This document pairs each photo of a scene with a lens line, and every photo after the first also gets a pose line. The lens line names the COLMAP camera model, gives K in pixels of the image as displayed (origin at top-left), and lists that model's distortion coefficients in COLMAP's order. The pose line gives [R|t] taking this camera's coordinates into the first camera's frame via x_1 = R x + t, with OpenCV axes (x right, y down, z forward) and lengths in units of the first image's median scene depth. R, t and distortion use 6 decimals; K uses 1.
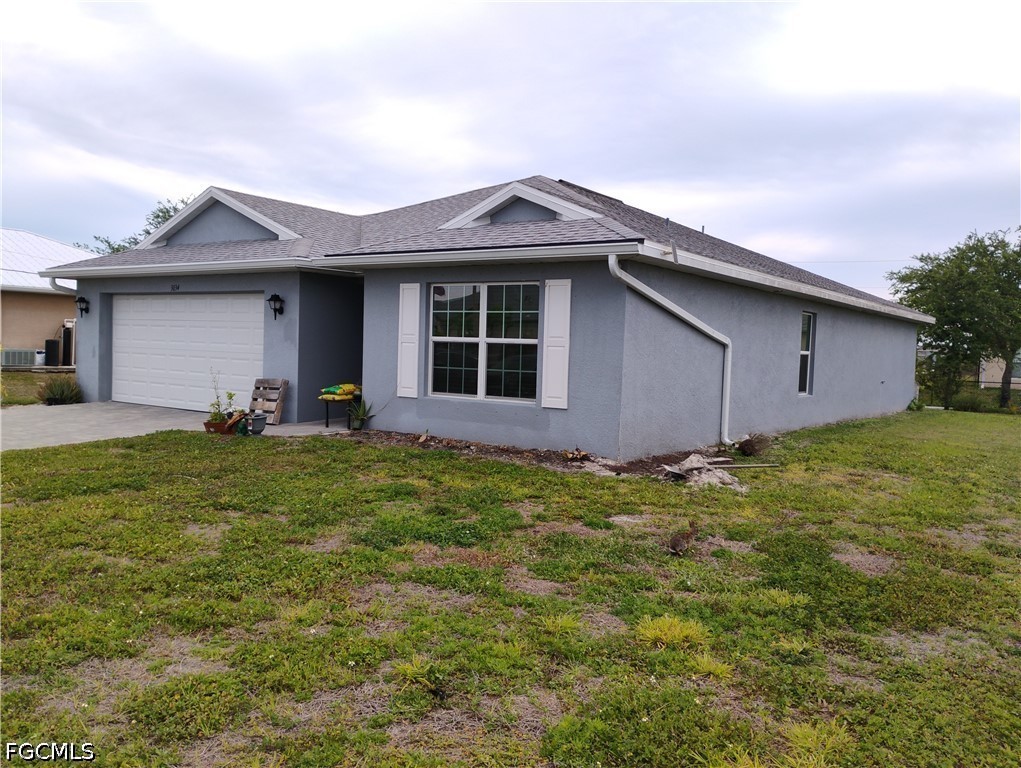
lens RADIAL K [[866.9, 0, 512.1], [0, 866.9, 388.3], [0, 0, 1]] dist [0.034293, -0.004361]
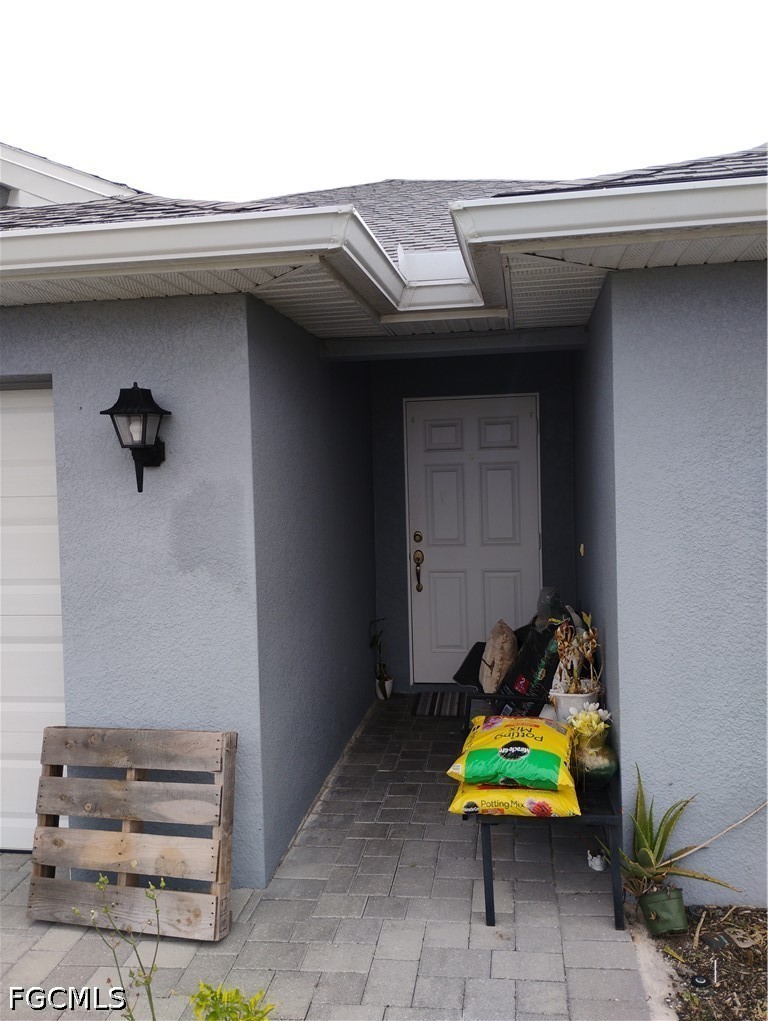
lens RADIAL K [[866.9, 0, 380.1], [0, 866.9, 508.3], [0, 0, 1]] dist [0.034293, -0.004361]
pose [[0.886533, -0.061322, 0.458583, -0.358232], [0.066123, 0.997796, 0.005596, -0.077596], [-0.457916, 0.025362, 0.888634, 0.822711]]
